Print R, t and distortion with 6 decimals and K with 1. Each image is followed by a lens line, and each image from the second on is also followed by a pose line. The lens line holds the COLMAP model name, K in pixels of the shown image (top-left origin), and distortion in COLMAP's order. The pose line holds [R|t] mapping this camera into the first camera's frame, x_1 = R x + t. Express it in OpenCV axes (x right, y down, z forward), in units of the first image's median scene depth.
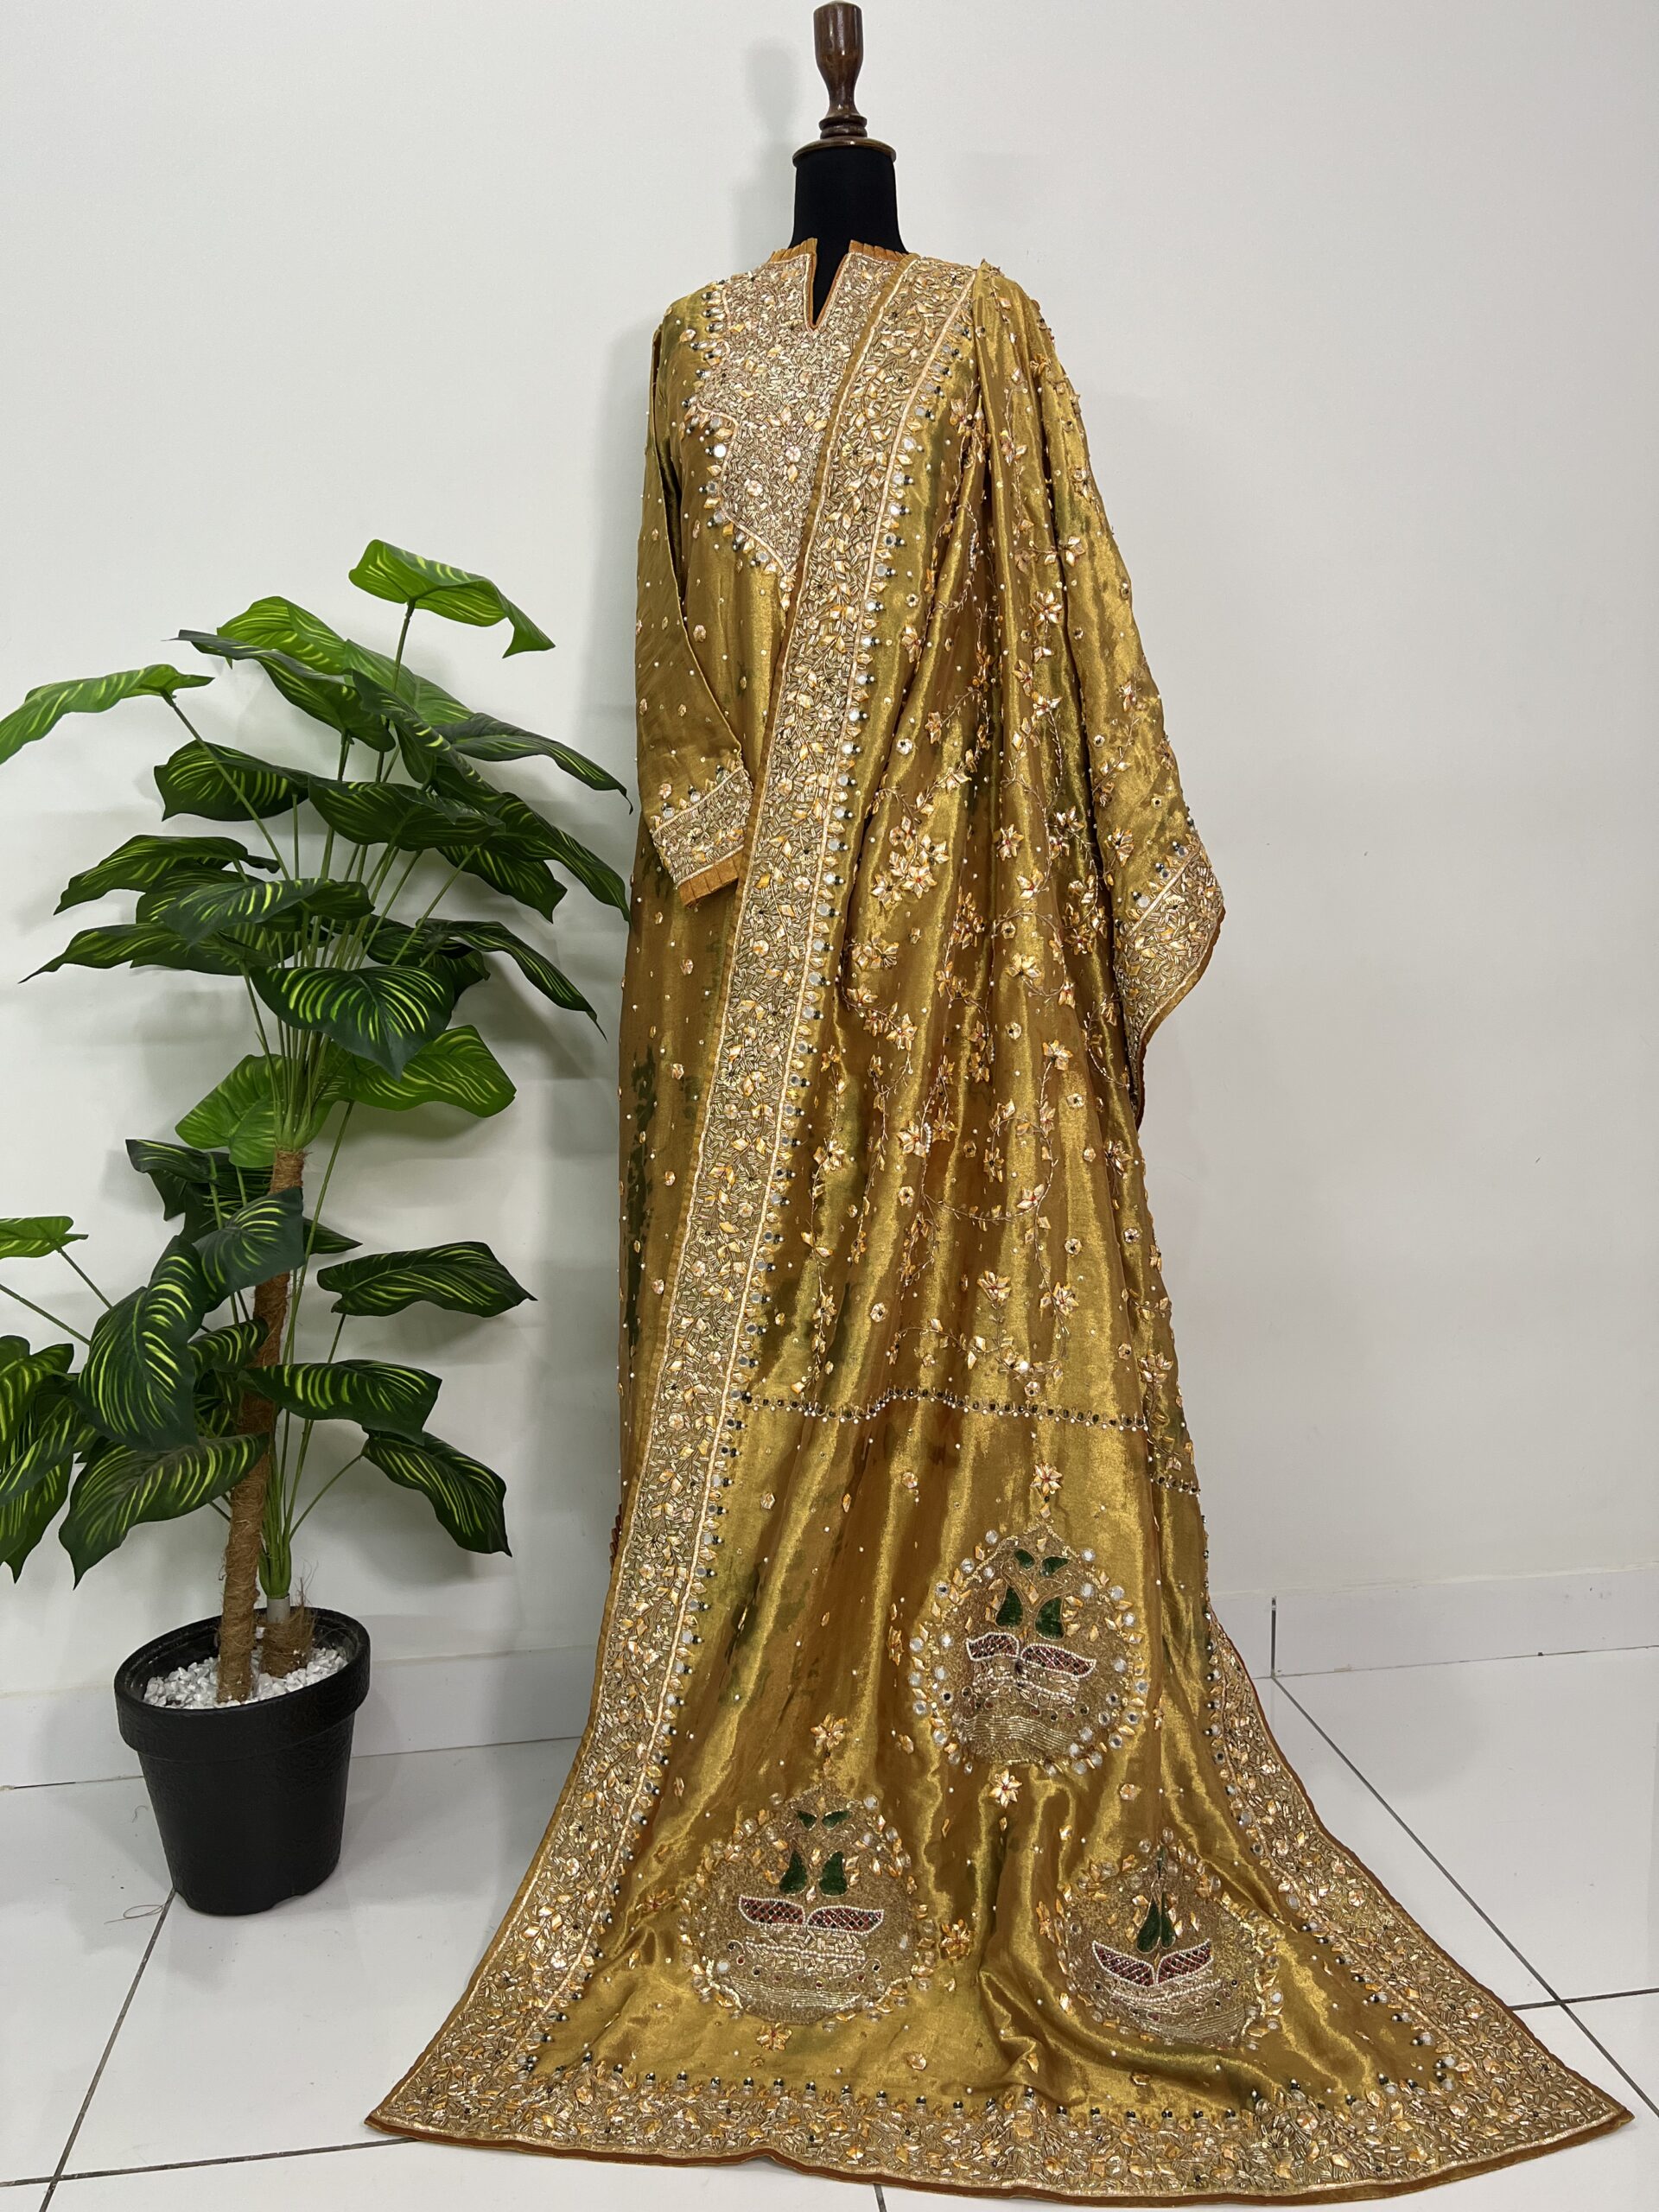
lens RADIAL K [[1683.4, 0, 829.5], [0, 1683.4, 1106.0], [0, 0, 1]] dist [0.063848, -0.059870]
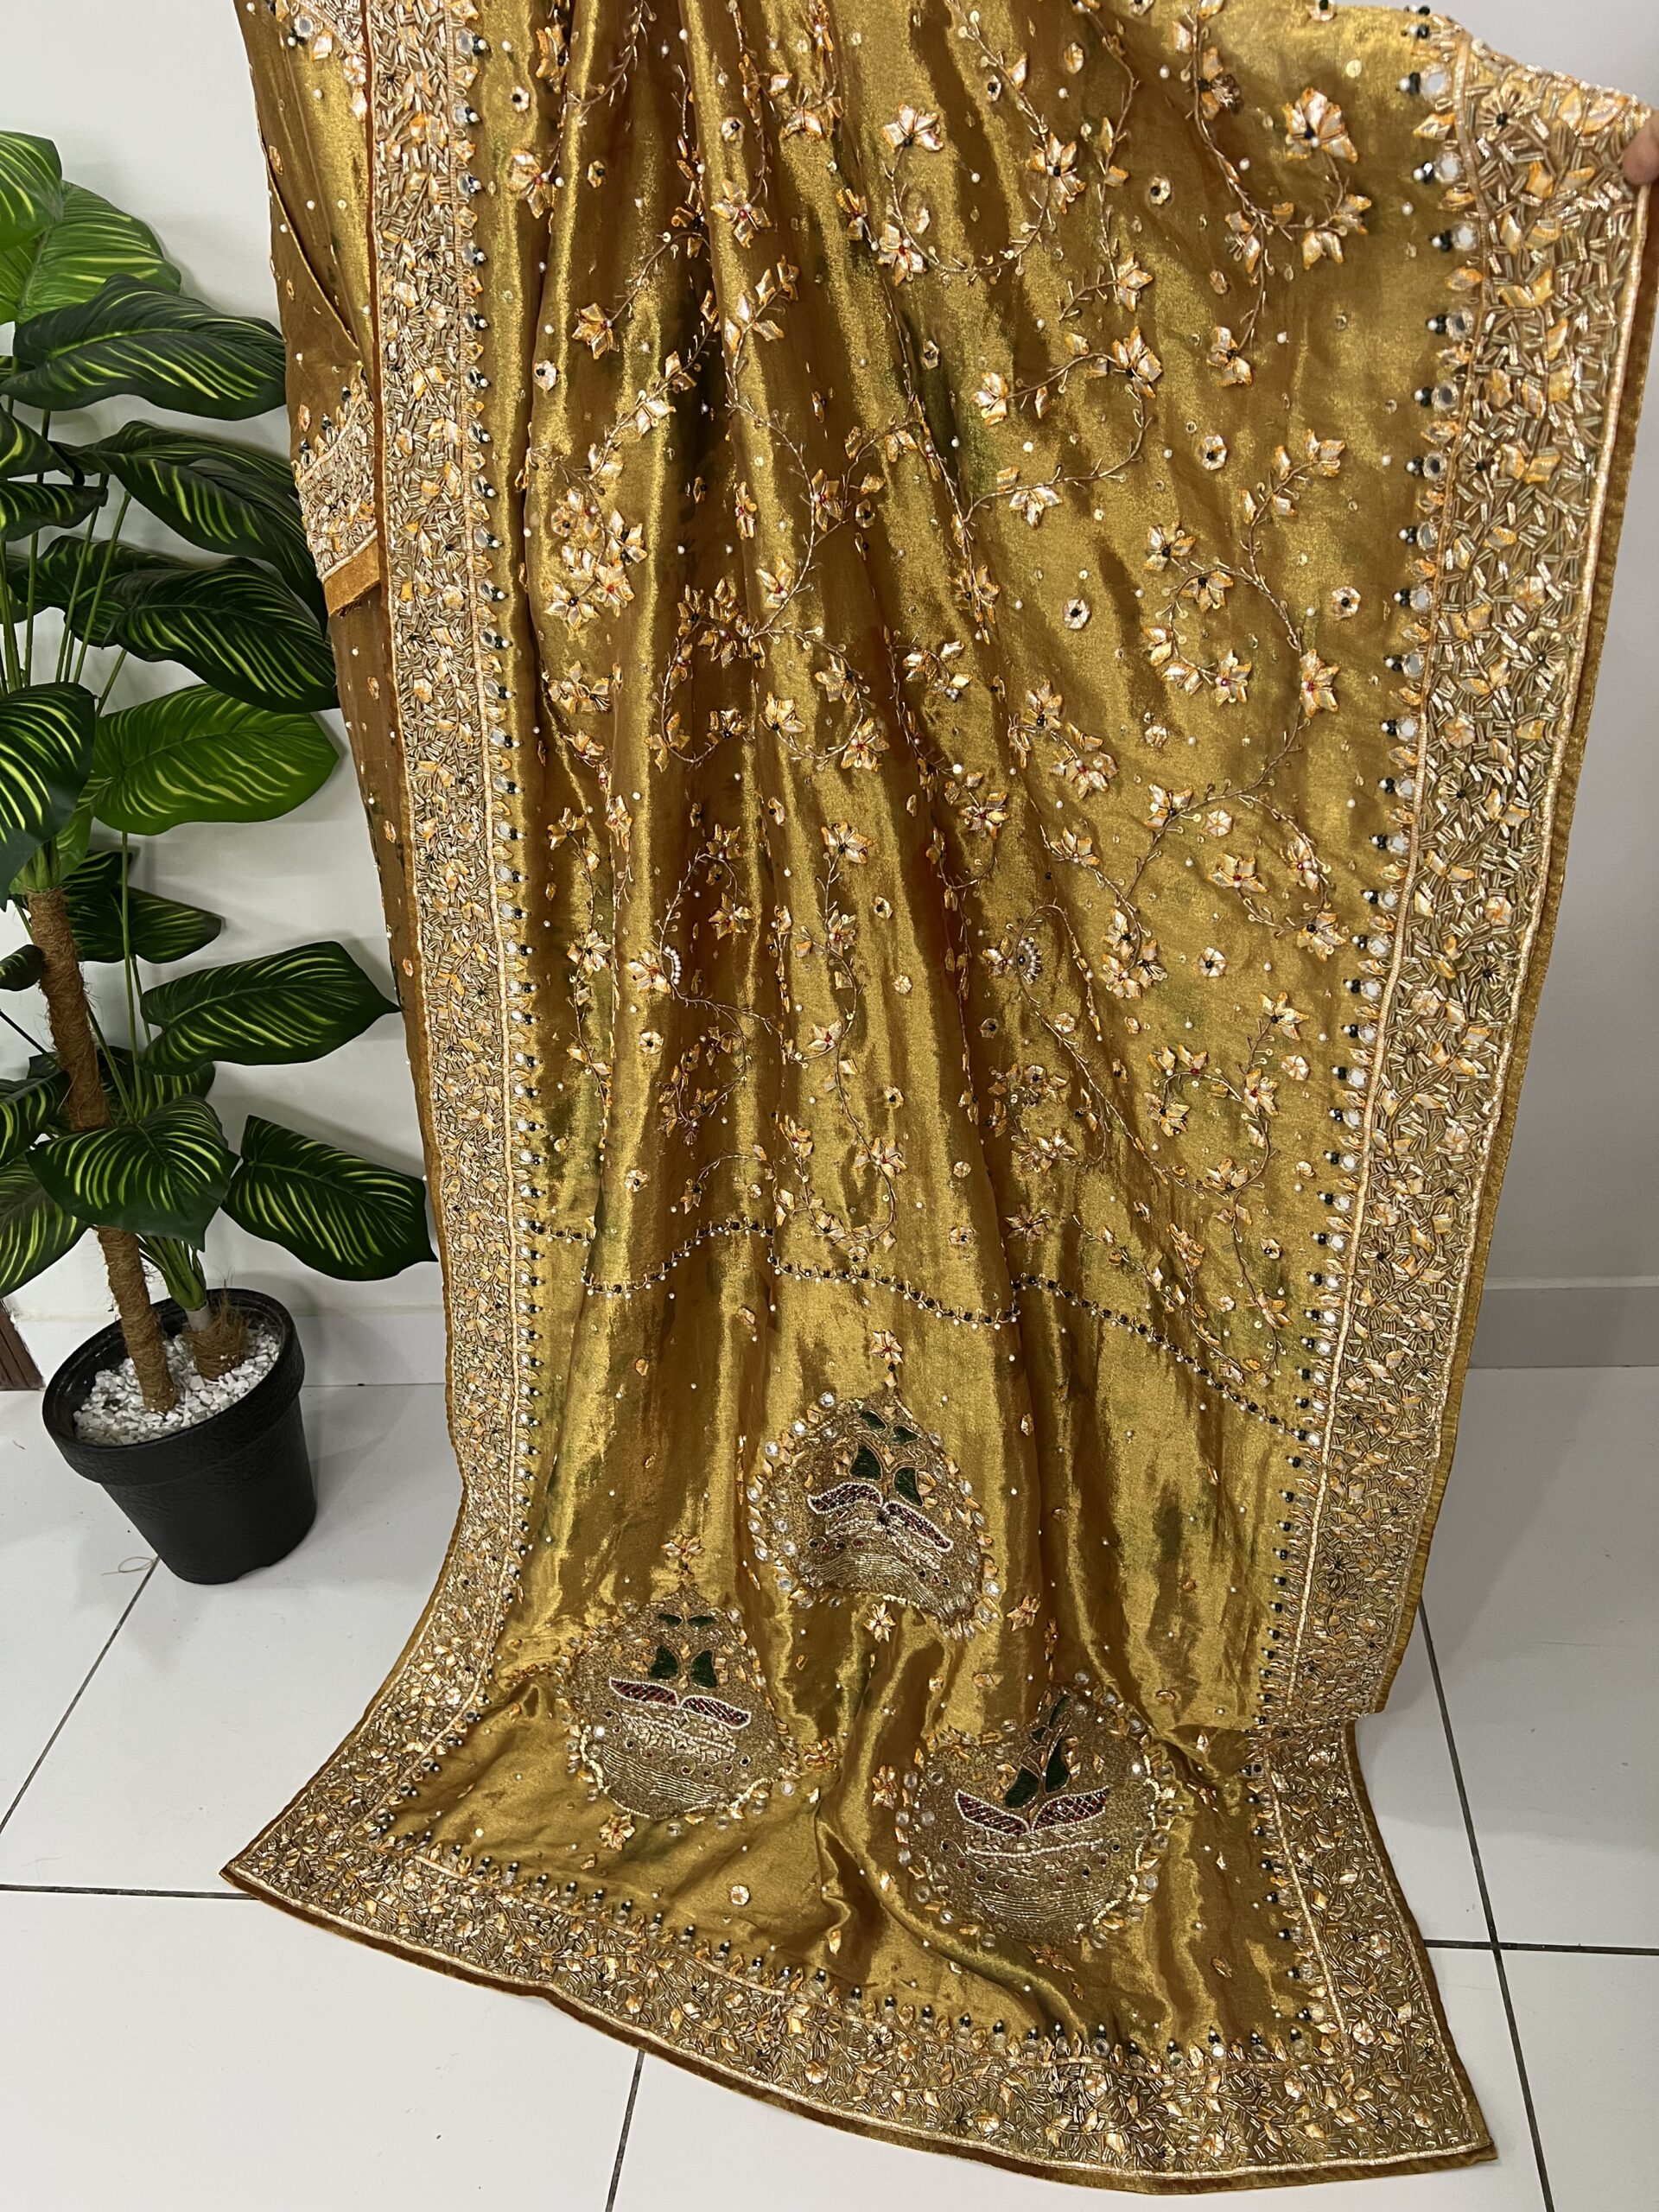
lens RADIAL K [[1683.4, 0, 829.5], [0, 1683.4, 1106.0], [0, 0, 1]] dist [0.063848, -0.059870]
pose [[0.955337, 0.052740, -0.290775, 0.326551], [0.086024, 0.891705, 0.444366, -0.234271], [0.282722, -0.449533, 0.847342, 0.374795]]
